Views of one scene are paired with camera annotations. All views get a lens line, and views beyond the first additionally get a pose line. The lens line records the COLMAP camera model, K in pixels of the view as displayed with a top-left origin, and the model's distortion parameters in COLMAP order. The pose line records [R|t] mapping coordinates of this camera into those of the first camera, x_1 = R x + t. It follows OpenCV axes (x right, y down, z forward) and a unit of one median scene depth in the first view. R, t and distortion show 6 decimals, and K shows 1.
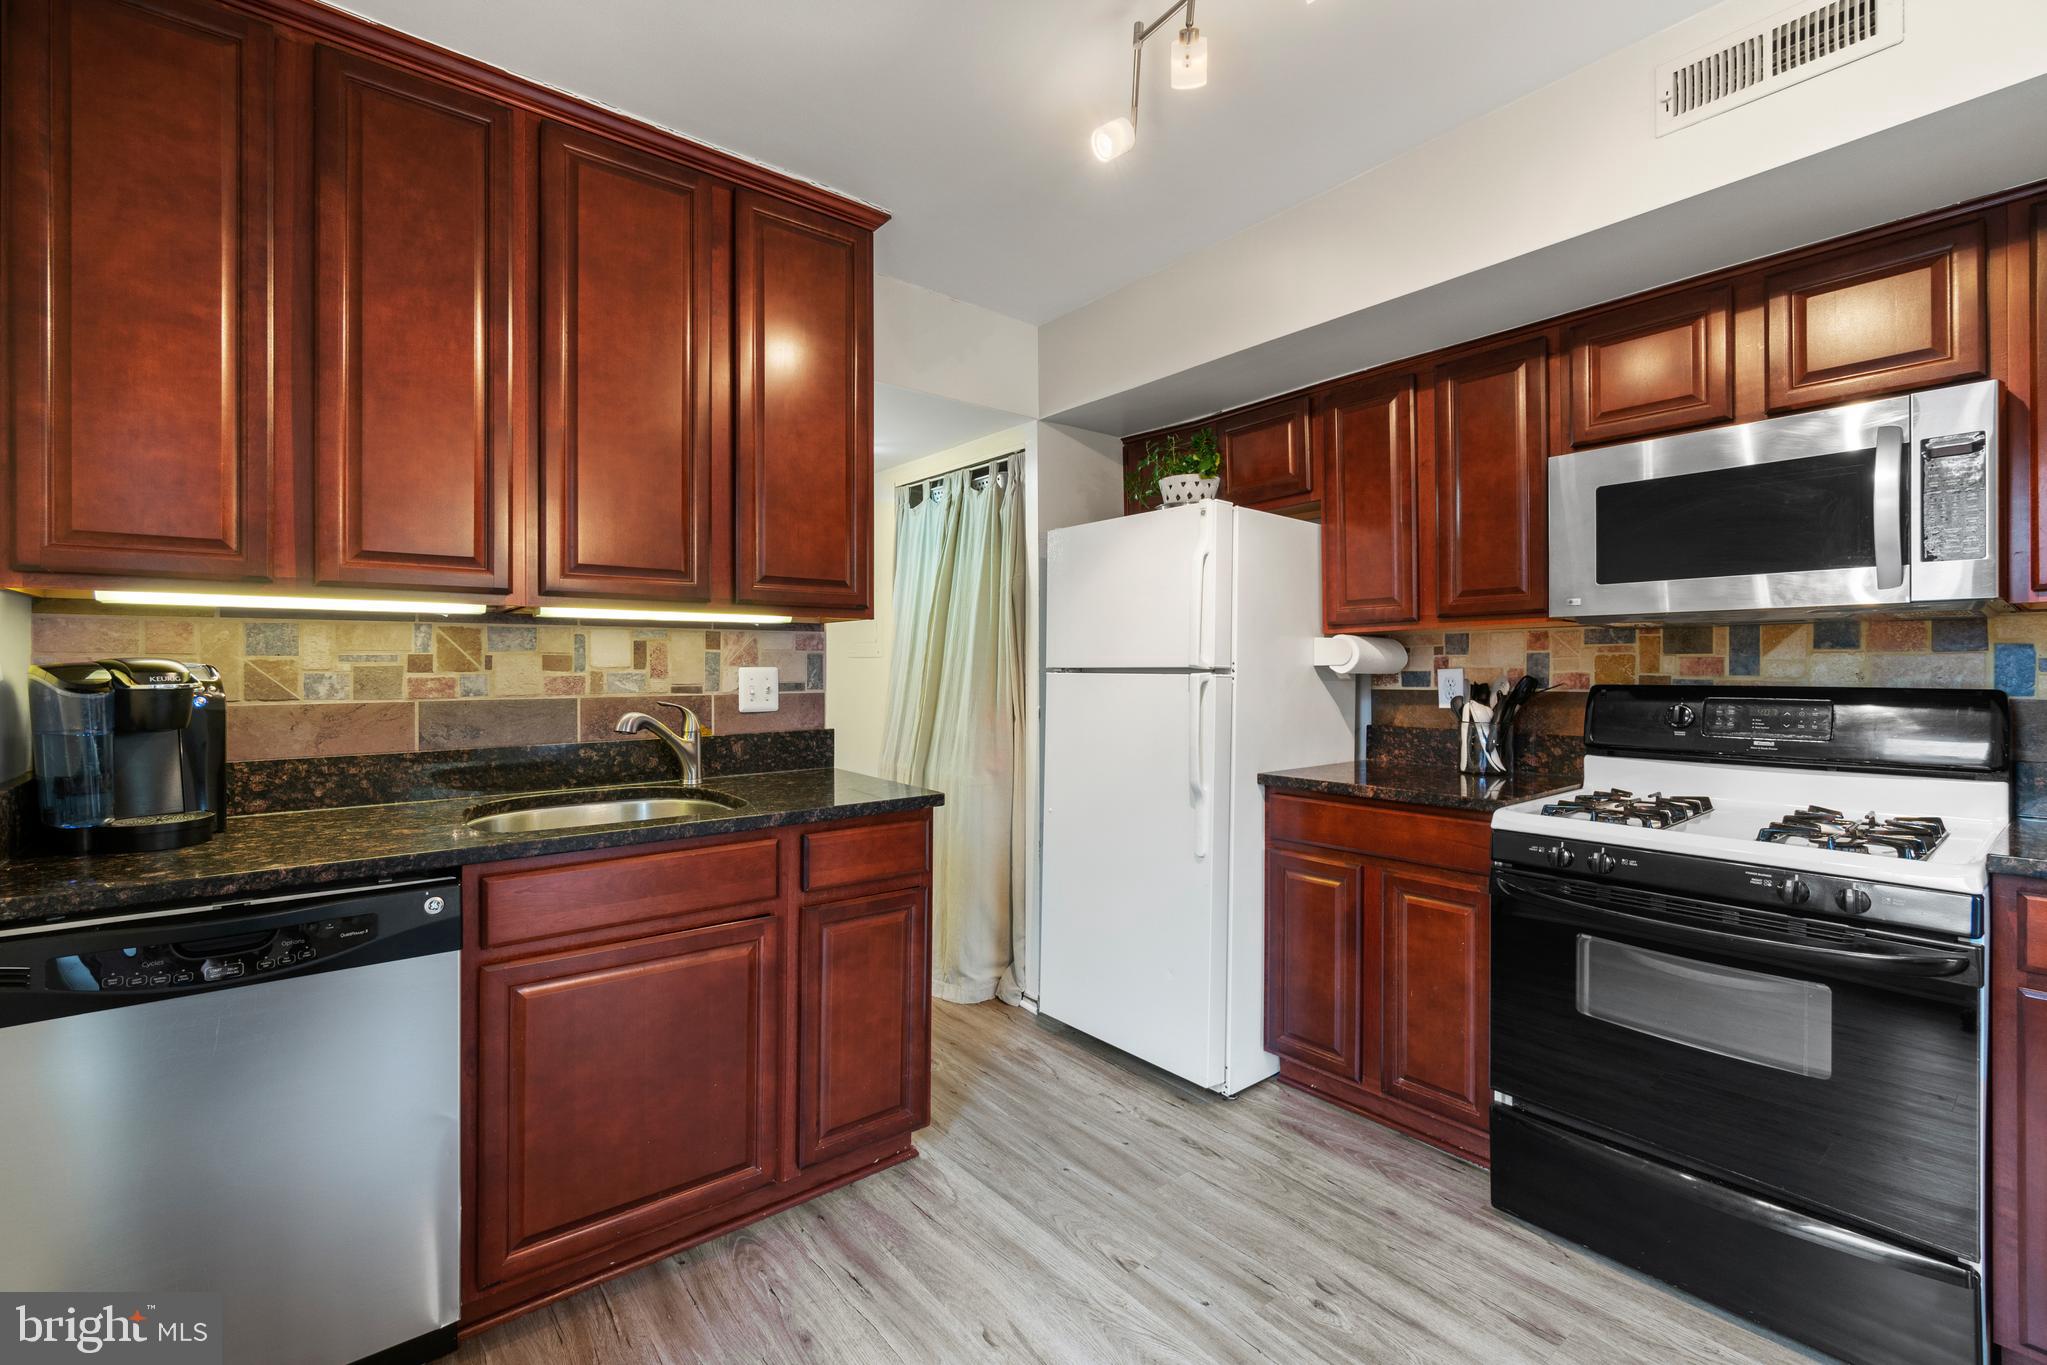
lens RADIAL K [[891.8, 0, 1018.7], [0, 891.8, 670.9], [0, 0, 1]] dist [0.000870, 0.000077]
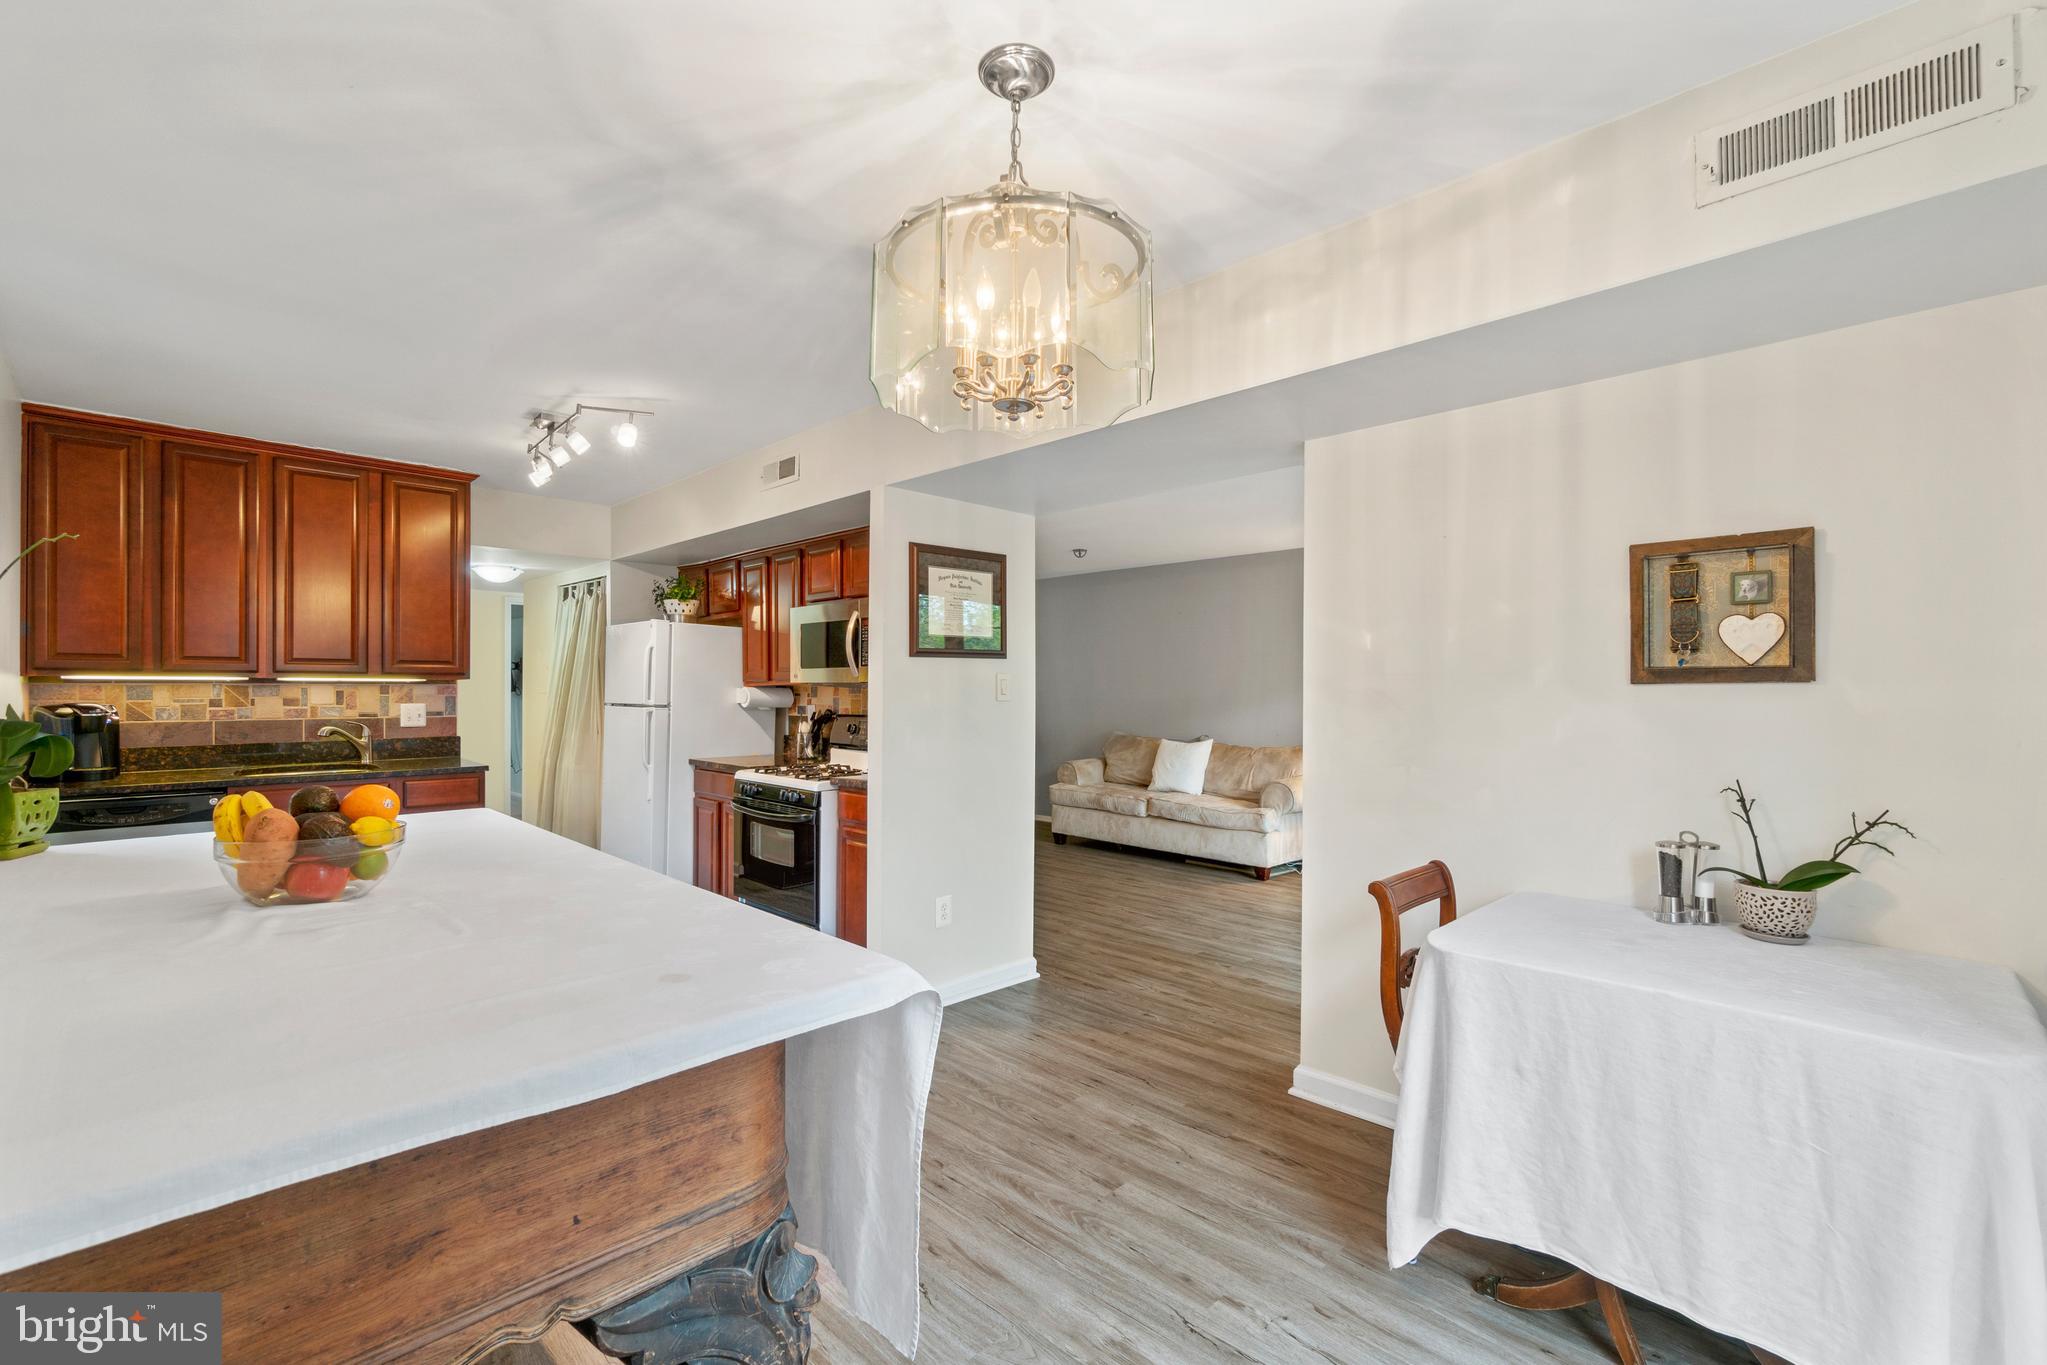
lens RADIAL K [[907.5, 0, 1029.5], [0, 907.5, 695.1], [0, 0, 1]] dist [0.001642, 0.000201]
pose [[0.994528, 0.003770, 0.104401, 0.956599], [-0.004176, 0.999985, 0.003667, -0.040545], [-0.104385, -0.004083, 0.994529, -1.255440]]
